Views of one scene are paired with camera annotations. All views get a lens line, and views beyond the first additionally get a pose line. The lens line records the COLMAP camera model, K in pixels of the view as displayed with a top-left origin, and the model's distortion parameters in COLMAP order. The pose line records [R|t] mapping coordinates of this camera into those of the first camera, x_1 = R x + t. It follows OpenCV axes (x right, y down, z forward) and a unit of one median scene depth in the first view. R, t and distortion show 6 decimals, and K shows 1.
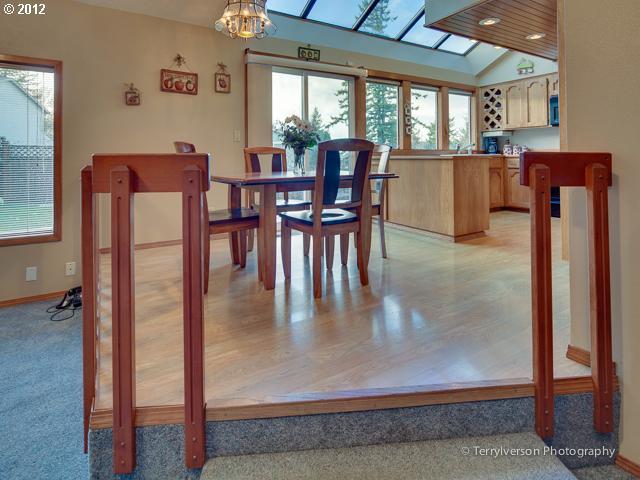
lens RADIAL K [[483.9, 0, 320.0], [0, 483.9, 240.0], [0, 0, 1]] dist [-0.003231, 0.002751]
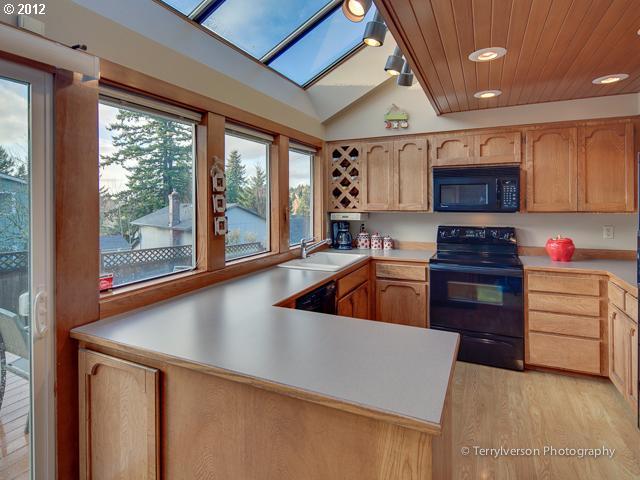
lens RADIAL K [[483.9, 0, 320.0], [0, 483.9, 240.0], [0, 0, 1]] dist [-0.003231, 0.002751]
pose [[0.909735, 0.015803, 0.414889, 0.066702], [0.019975, 0.996452, -0.081755, -0.140026], [-0.414709, 0.082663, 0.906192, 0.450765]]
